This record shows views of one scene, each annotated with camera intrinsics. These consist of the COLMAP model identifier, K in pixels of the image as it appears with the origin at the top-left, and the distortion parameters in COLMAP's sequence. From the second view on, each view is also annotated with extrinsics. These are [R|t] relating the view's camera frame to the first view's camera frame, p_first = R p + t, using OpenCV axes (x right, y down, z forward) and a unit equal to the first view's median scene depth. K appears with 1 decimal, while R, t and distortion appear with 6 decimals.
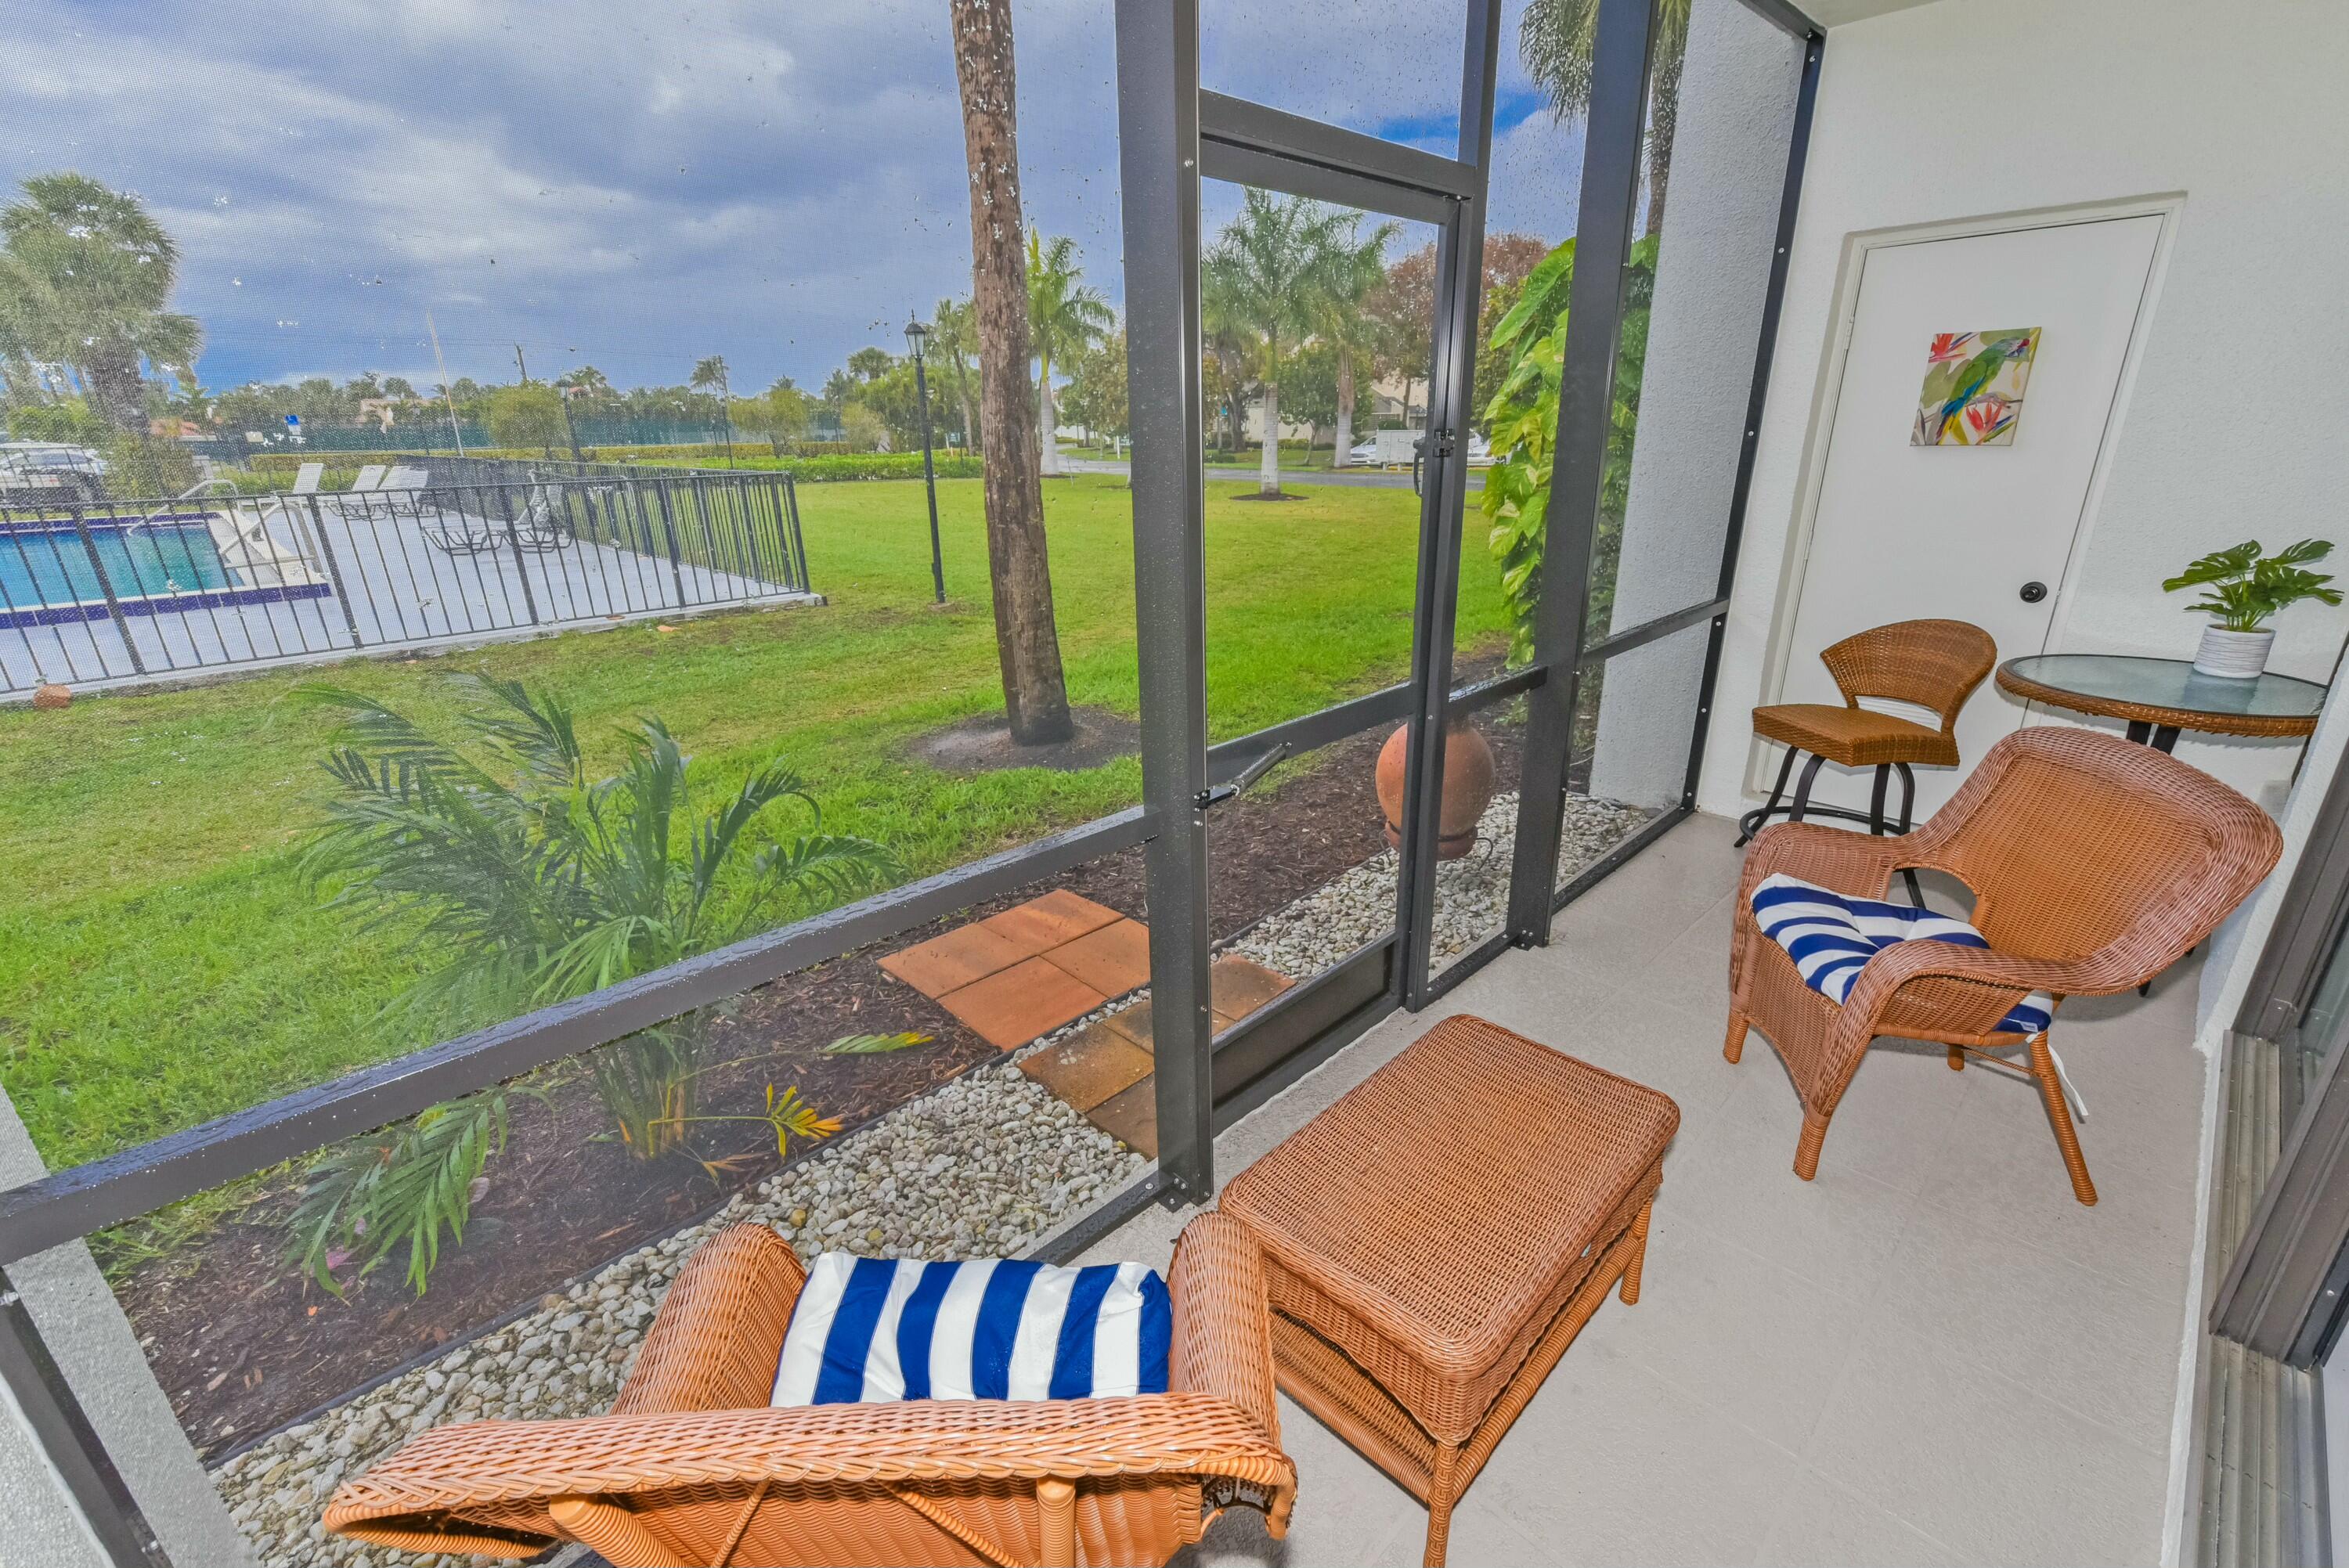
lens RADIAL K [[1023.7, 0, 1178.5], [0, 1023.7, 824.2], [0, 0, 1]] dist [0.010937, -0.000125]
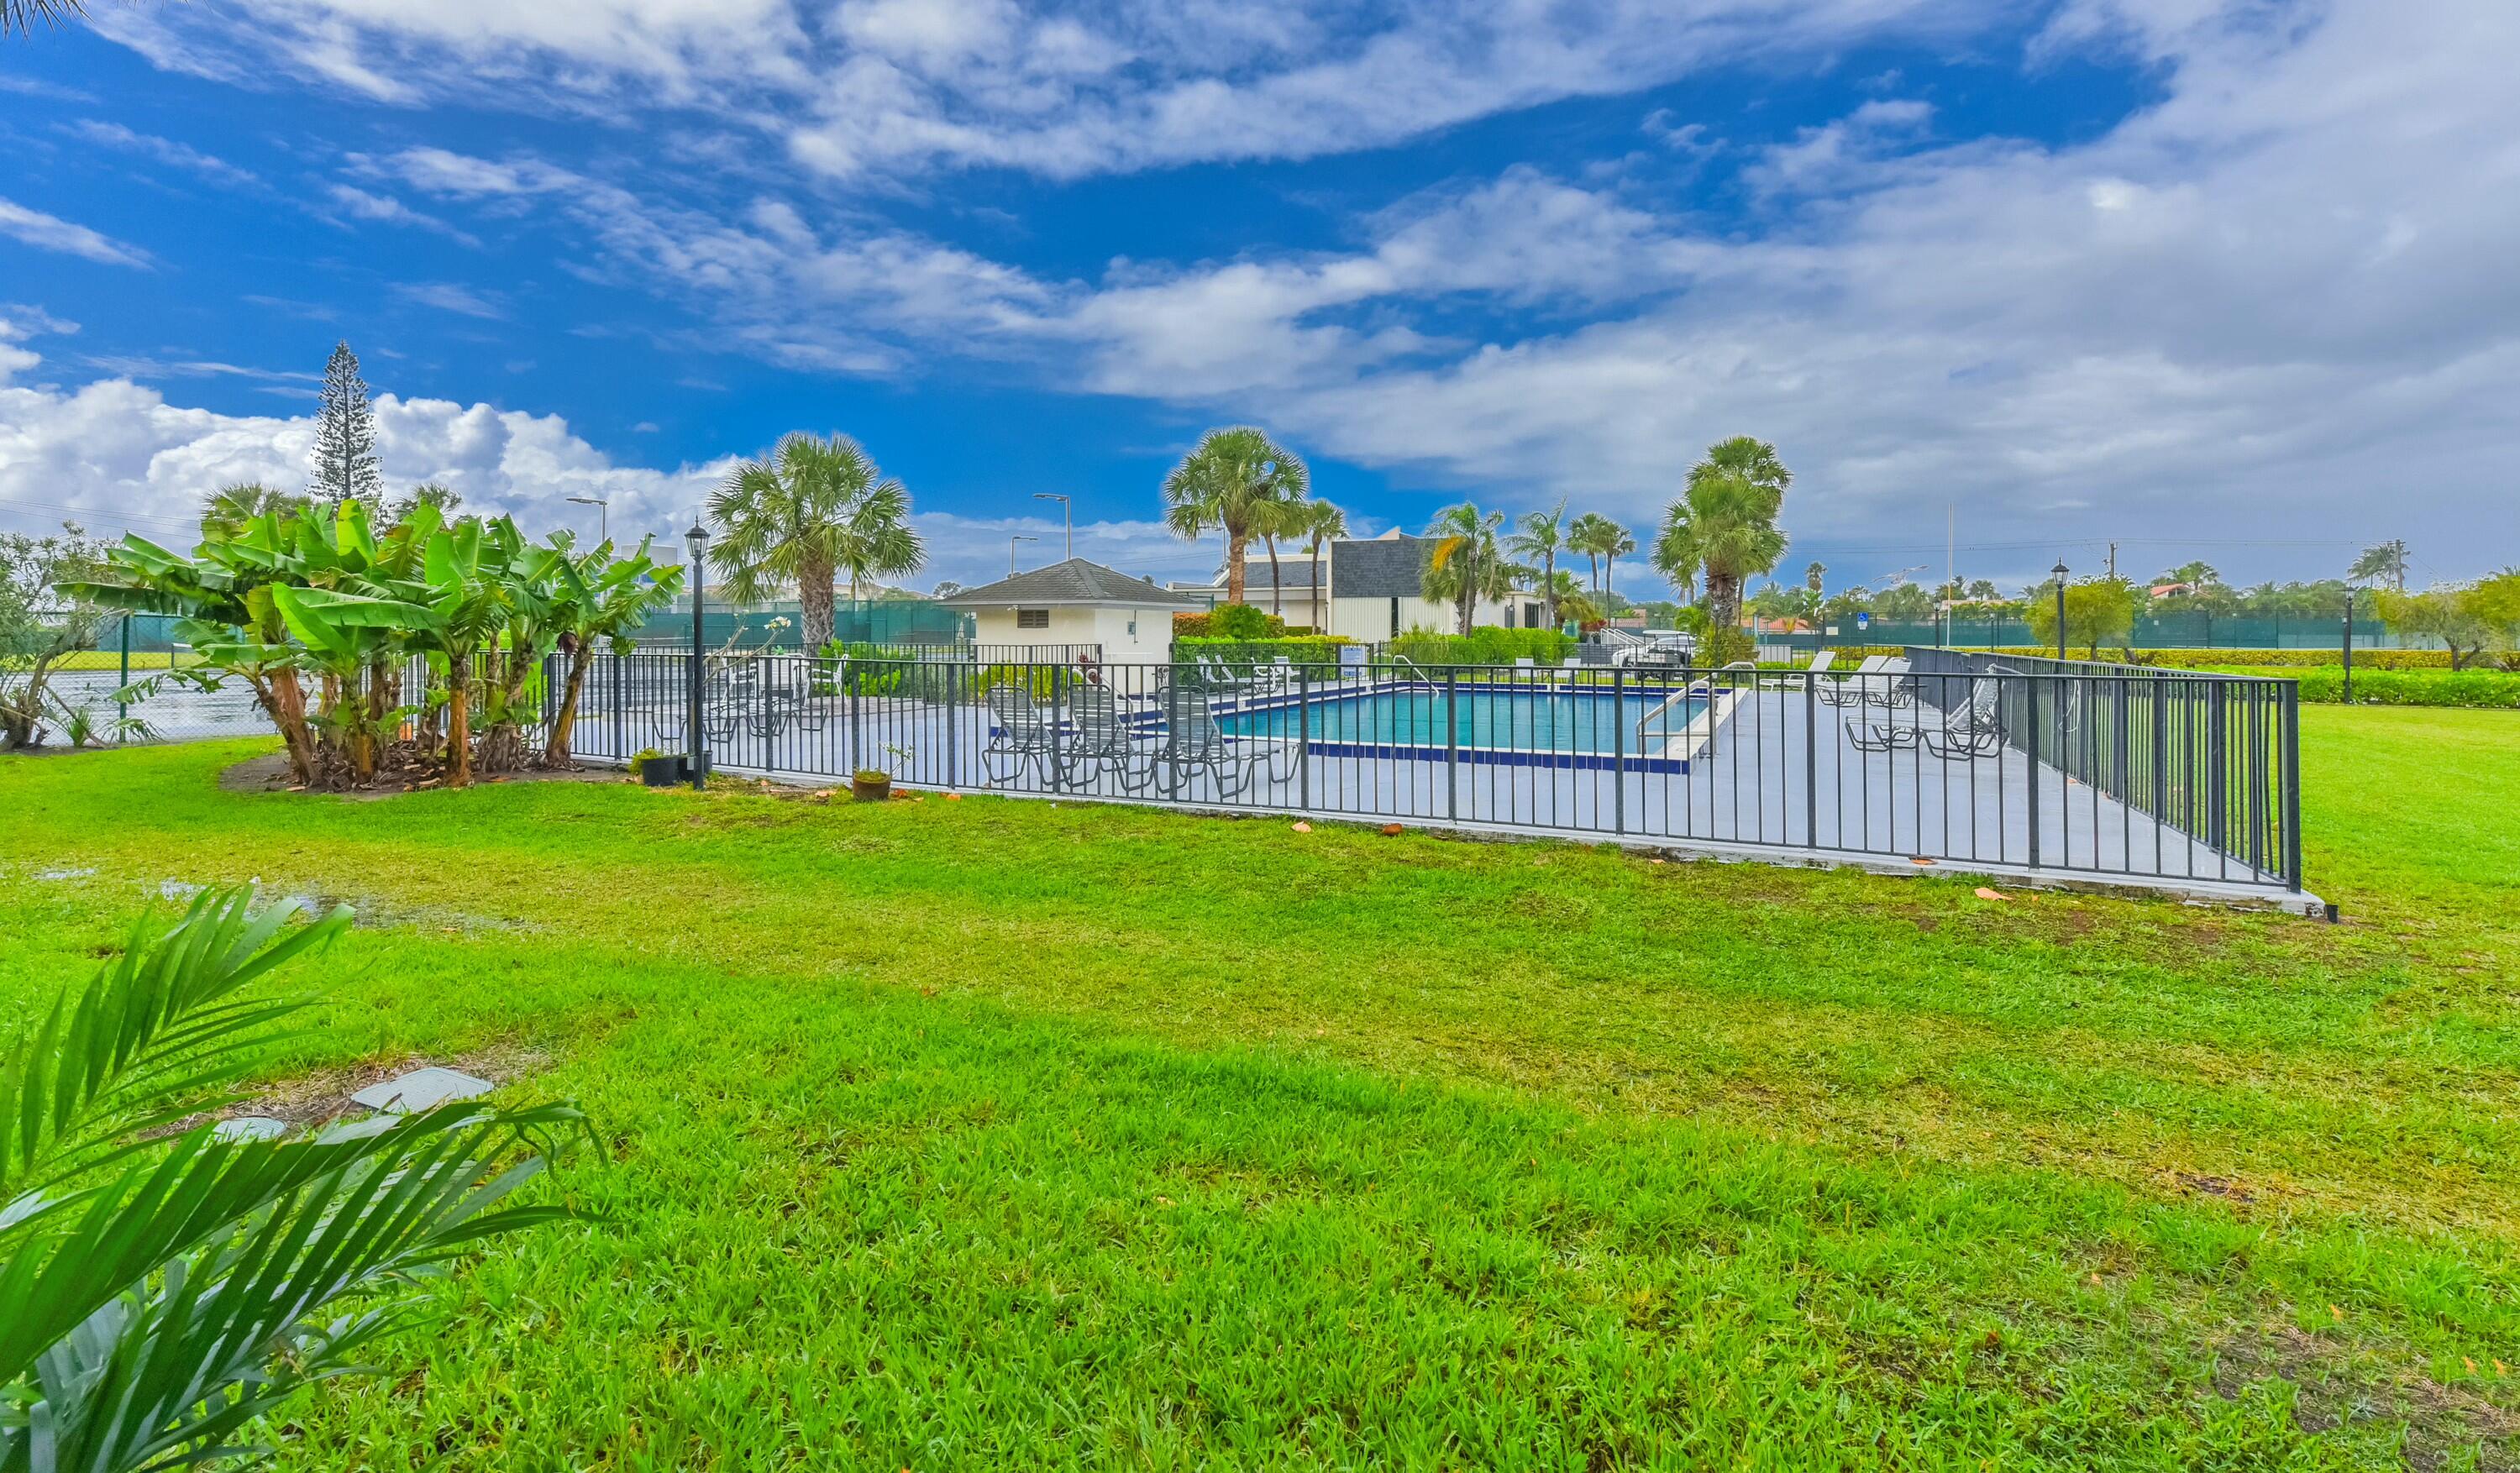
lens RADIAL K [[1075.0, 0, 1274.0], [0, 1075.0, 692.3], [0, 0, 1]] dist [0.001594, -0.000328]
pose [[0.358507, 0.072407, -0.930715, -0.016994], [-0.350752, 0.934386, -0.062415, -0.050952], [0.865128, 0.348826, 0.360381, 0.149530]]
